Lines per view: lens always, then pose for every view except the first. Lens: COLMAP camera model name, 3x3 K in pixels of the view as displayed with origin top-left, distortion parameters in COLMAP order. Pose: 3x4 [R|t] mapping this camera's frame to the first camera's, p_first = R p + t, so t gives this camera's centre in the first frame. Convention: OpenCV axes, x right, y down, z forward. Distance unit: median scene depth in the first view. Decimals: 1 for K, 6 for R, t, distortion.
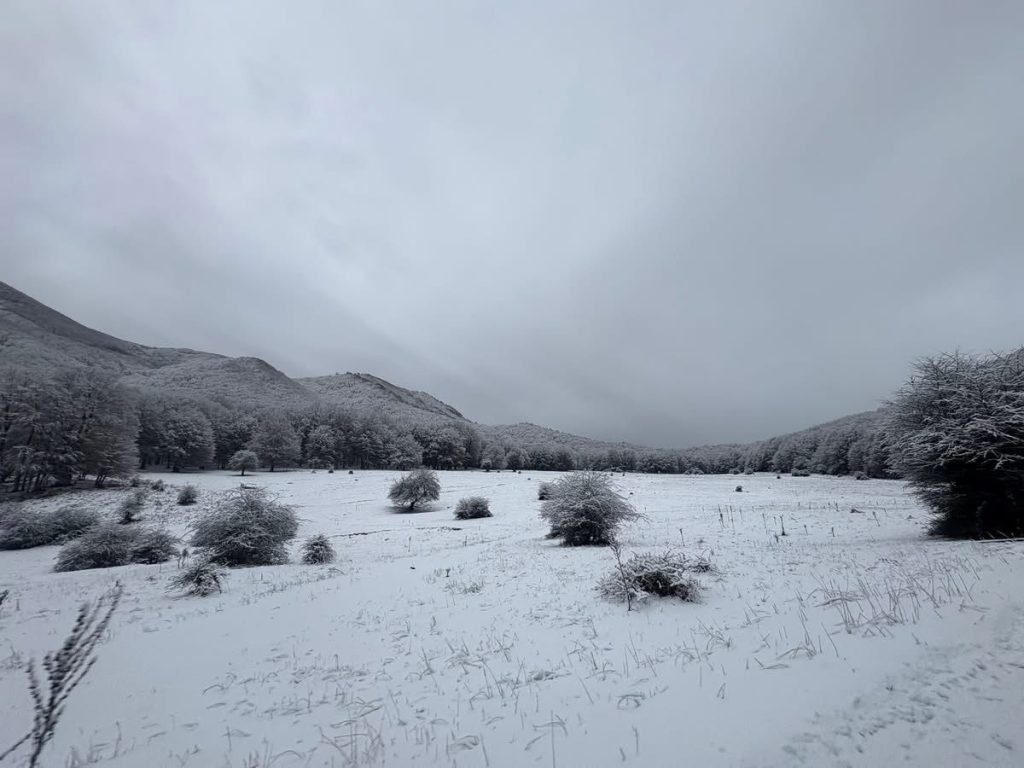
lens RADIAL K [[404.9, 0, 512.1], [0, 404.9, 390.3], [0, 0, 1]] dist [0.006007, -0.003278]
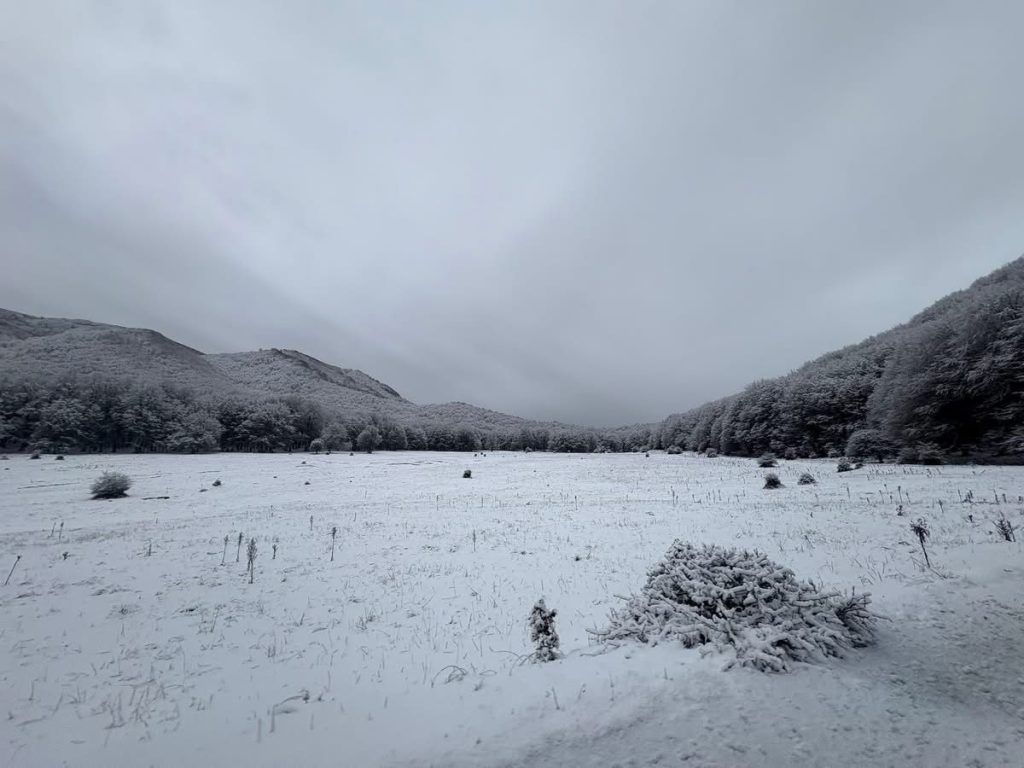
lens RADIAL K [[404.9, 0, 510.0], [0, 404.9, 392.9], [0, 0, 1]] dist [0.006007, -0.003278]
pose [[0.995052, 0.001365, 0.099348, 0.114456], [-0.006719, 0.998541, 0.053572, 0.010461], [-0.099130, -0.053975, 0.993610, 0.050762]]
